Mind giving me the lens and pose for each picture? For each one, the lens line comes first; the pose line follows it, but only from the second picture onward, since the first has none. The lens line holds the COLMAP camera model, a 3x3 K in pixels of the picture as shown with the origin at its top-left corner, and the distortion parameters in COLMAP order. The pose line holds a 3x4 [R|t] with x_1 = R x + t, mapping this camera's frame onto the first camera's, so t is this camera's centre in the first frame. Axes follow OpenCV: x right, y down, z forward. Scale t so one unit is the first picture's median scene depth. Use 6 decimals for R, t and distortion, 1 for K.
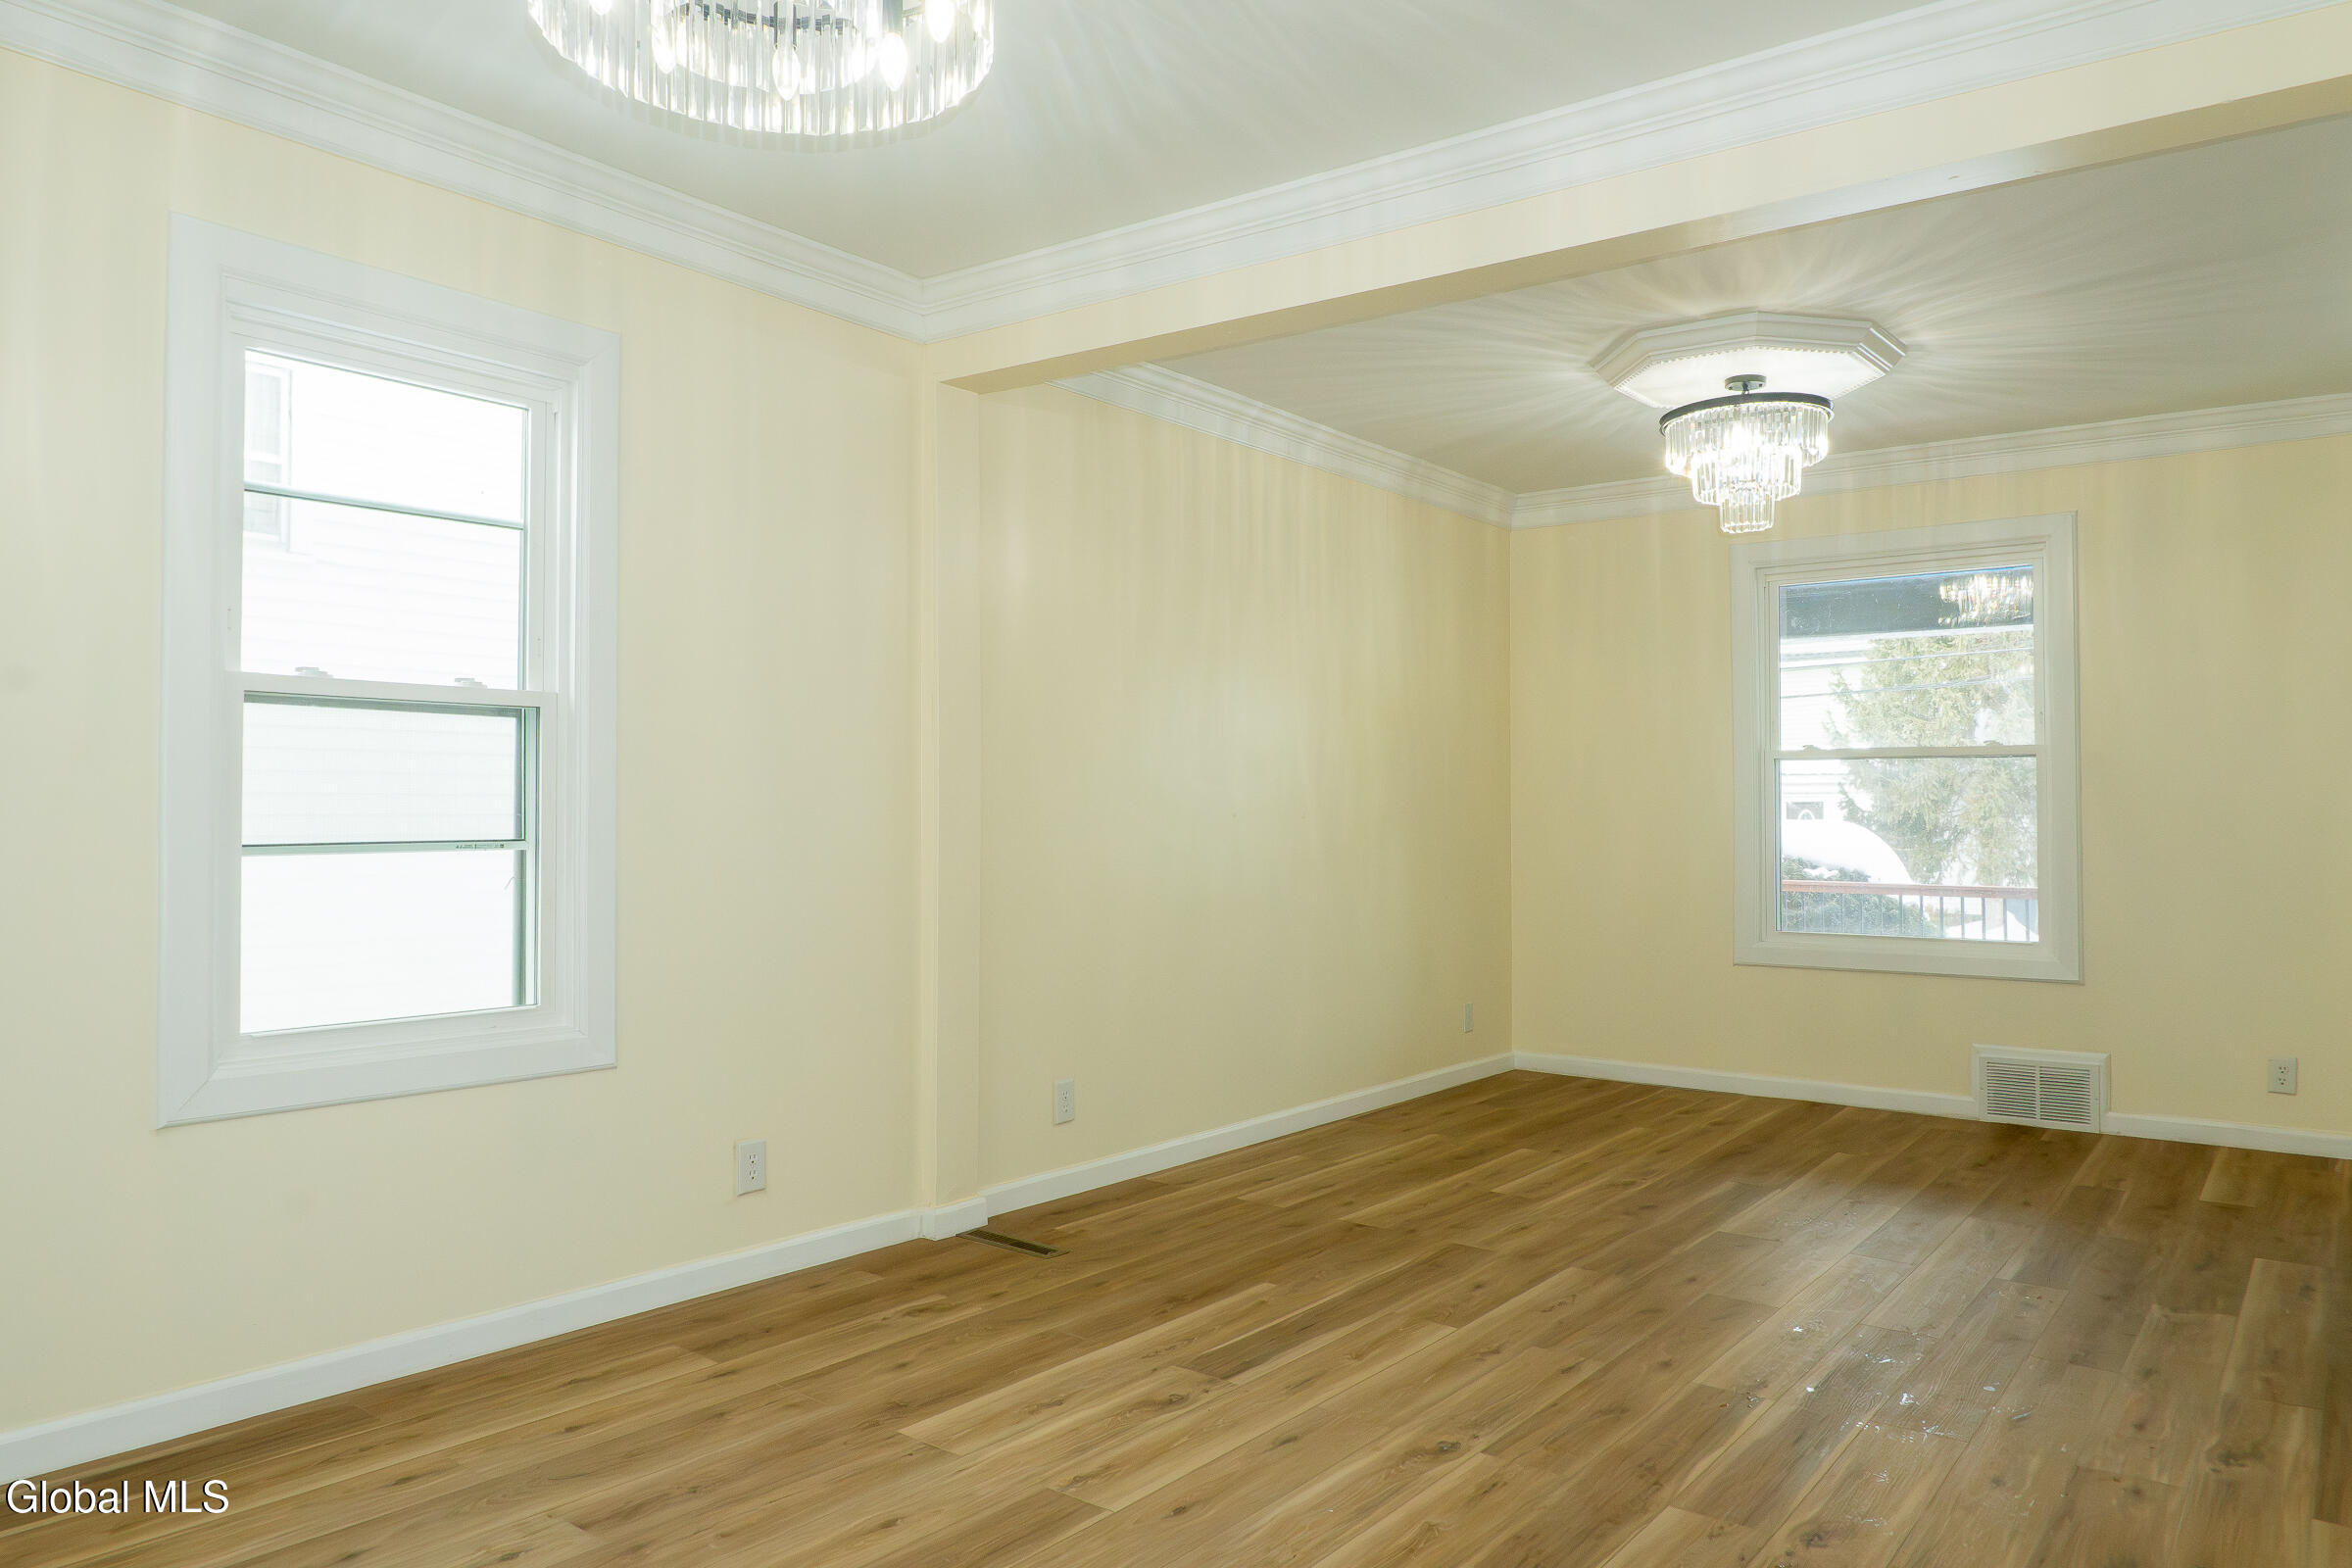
lens RADIAL K [[1581.2, 0, 1207.1], [0, 1581.2, 828.3], [0, 0, 1]] dist [-0.029003, 0.005514]
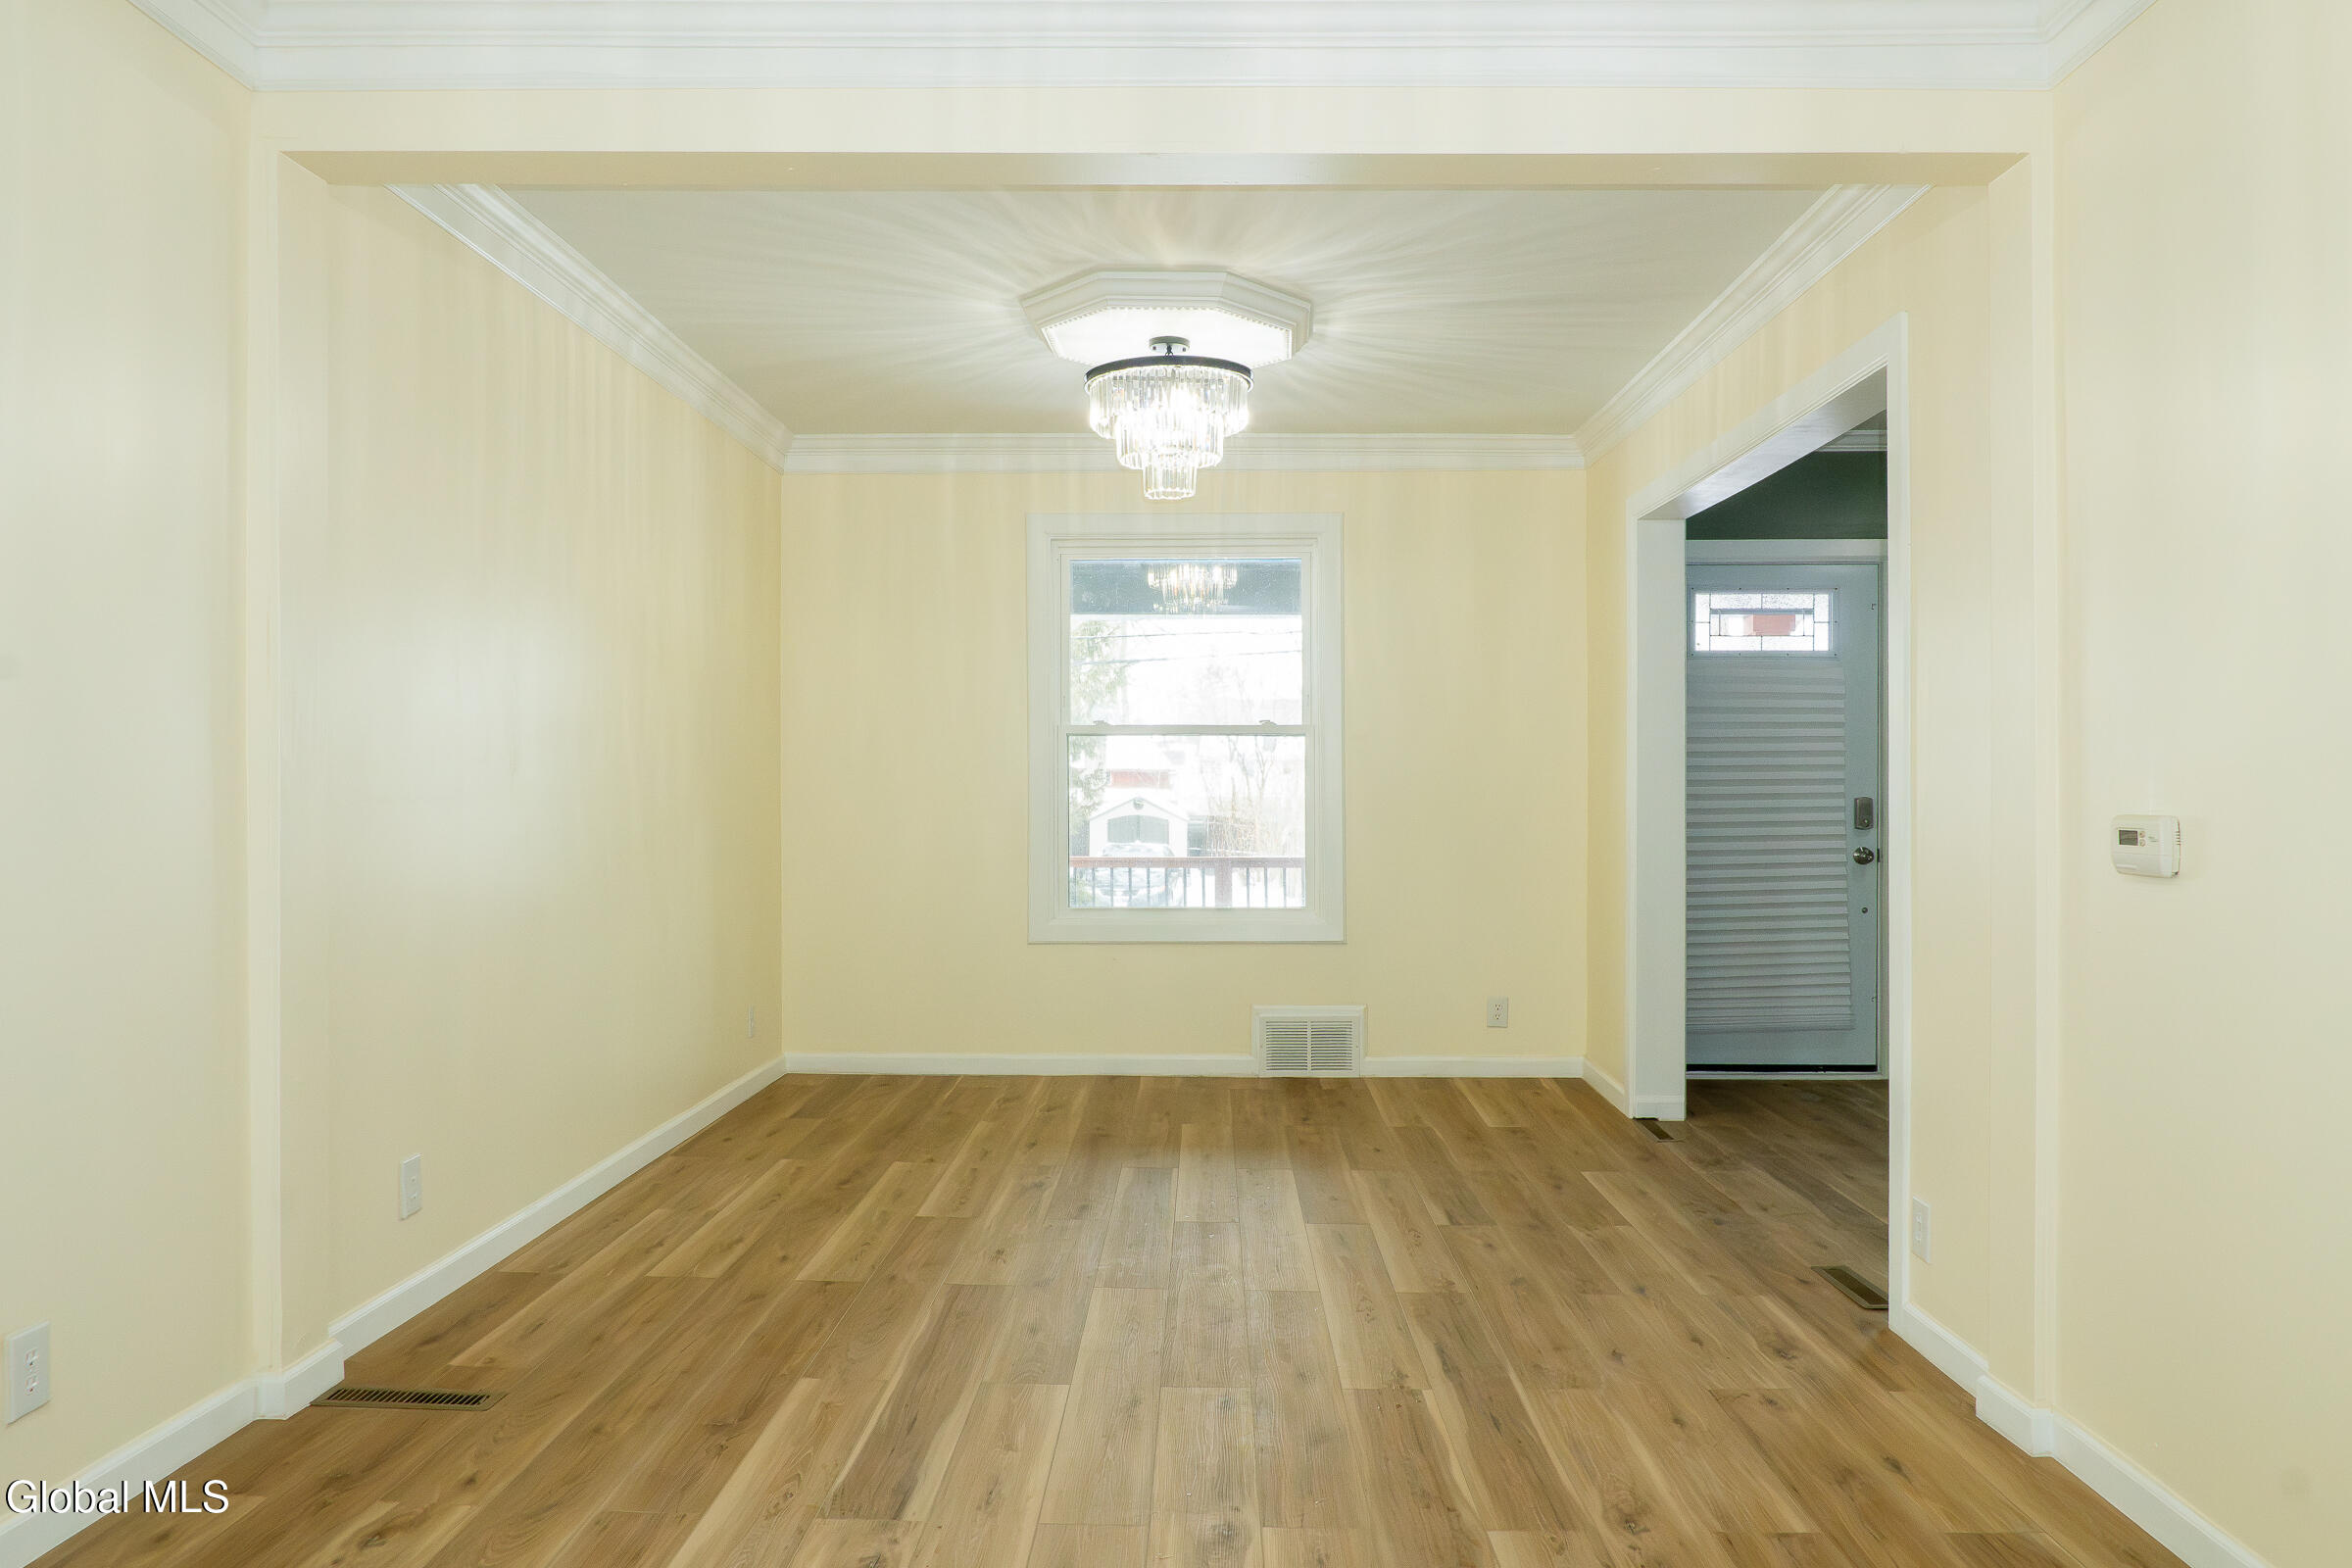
lens RADIAL K [[1581.2, 0, 1207.3], [0, 1581.2, 845.8], [0, 0, 1]] dist [-0.029003, 0.005514]
pose [[0.805432, -0.023211, 0.592234, -0.224043], [0.007485, 0.999552, 0.028995, -0.003574], [-0.592641, -0.018920, 0.805244, 0.202865]]
